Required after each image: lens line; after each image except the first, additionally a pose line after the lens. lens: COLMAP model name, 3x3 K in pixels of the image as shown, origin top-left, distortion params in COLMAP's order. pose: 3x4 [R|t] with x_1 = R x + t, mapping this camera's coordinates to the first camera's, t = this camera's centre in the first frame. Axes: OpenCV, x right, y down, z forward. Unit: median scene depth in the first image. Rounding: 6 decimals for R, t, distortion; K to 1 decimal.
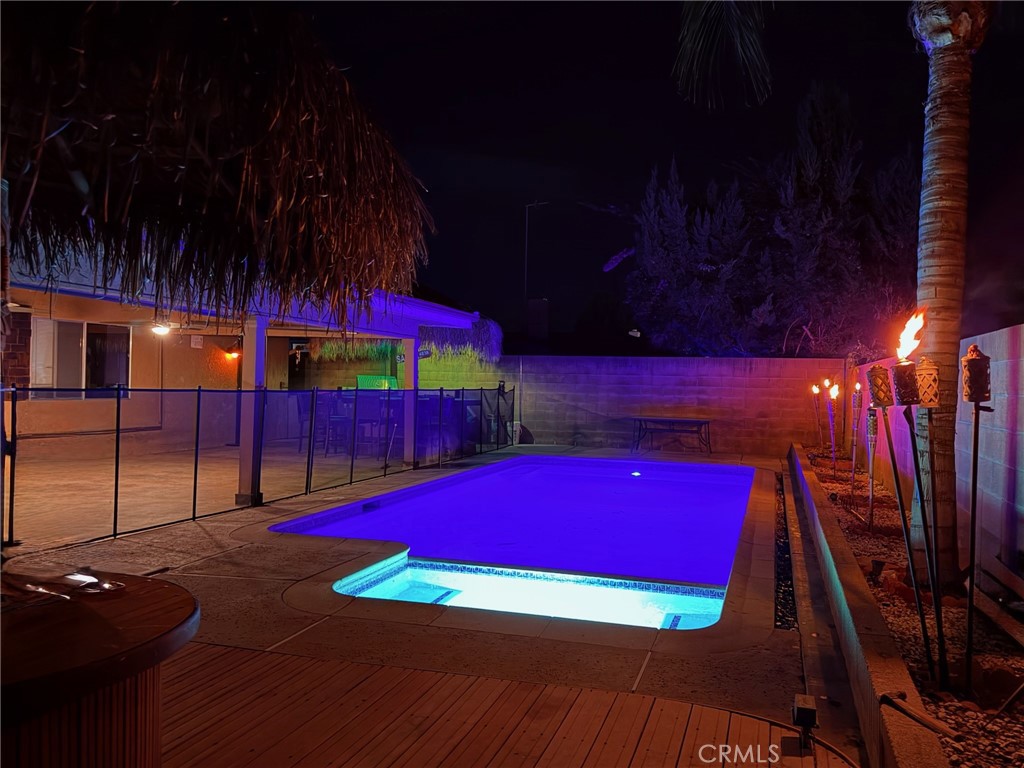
lens RADIAL K [[720.9, 0, 512.0], [0, 720.9, 384.0], [0, 0, 1]] dist [0.007083, -0.001005]
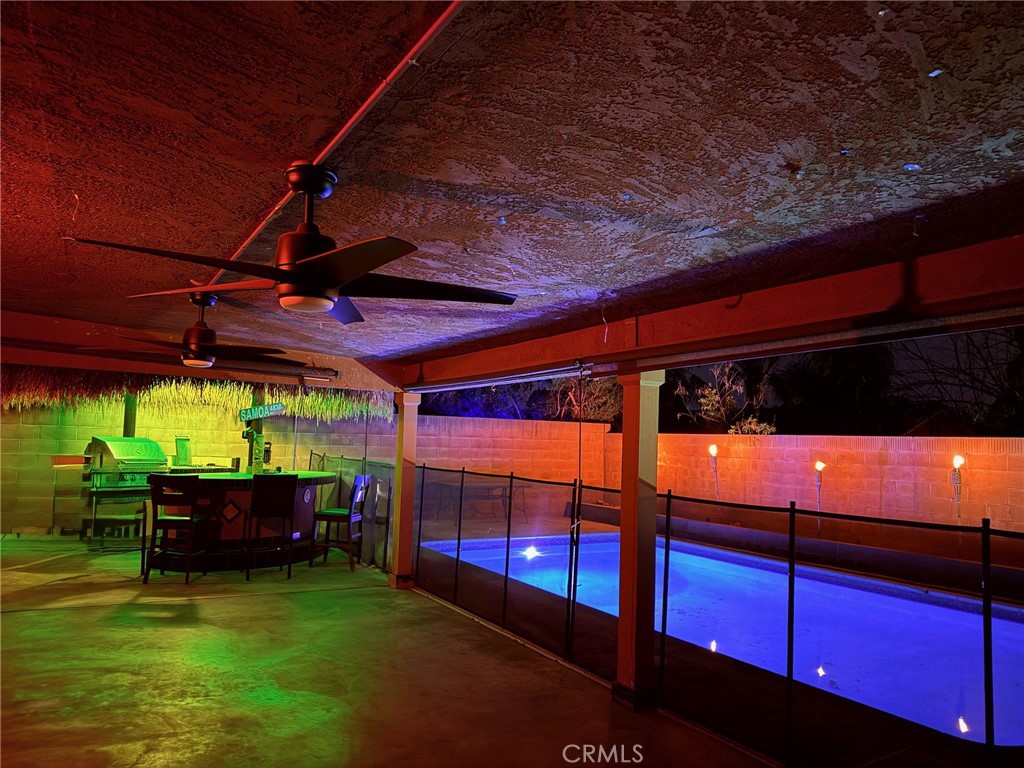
lens RADIAL K [[720.9, 0, 512.0], [0, 720.9, 384.0], [0, 0, 1]] dist [0.007083, -0.001005]
pose [[0.675352, 0.058494, 0.735172, -0.414622], [-0.005837, 0.997242, -0.073984, -0.011060], [-0.737472, 0.045674, 0.673831, 0.302386]]
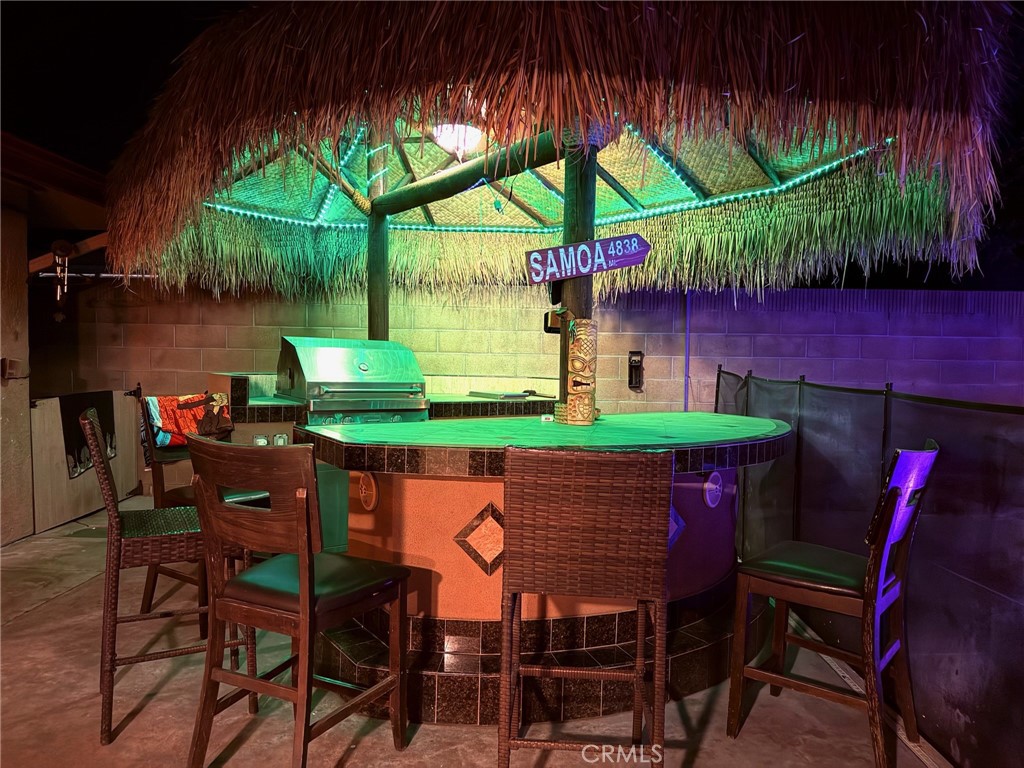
lens RADIAL K [[720.9, 0, 512.0], [0, 720.9, 384.0], [0, 0, 1]] dist [0.007083, -0.001005]
pose [[0.959650, -0.013844, 0.280857, -0.200196], [0.004136, 0.999374, 0.035130, -0.000511], [-0.281168, -0.032551, 0.959106, 0.649139]]
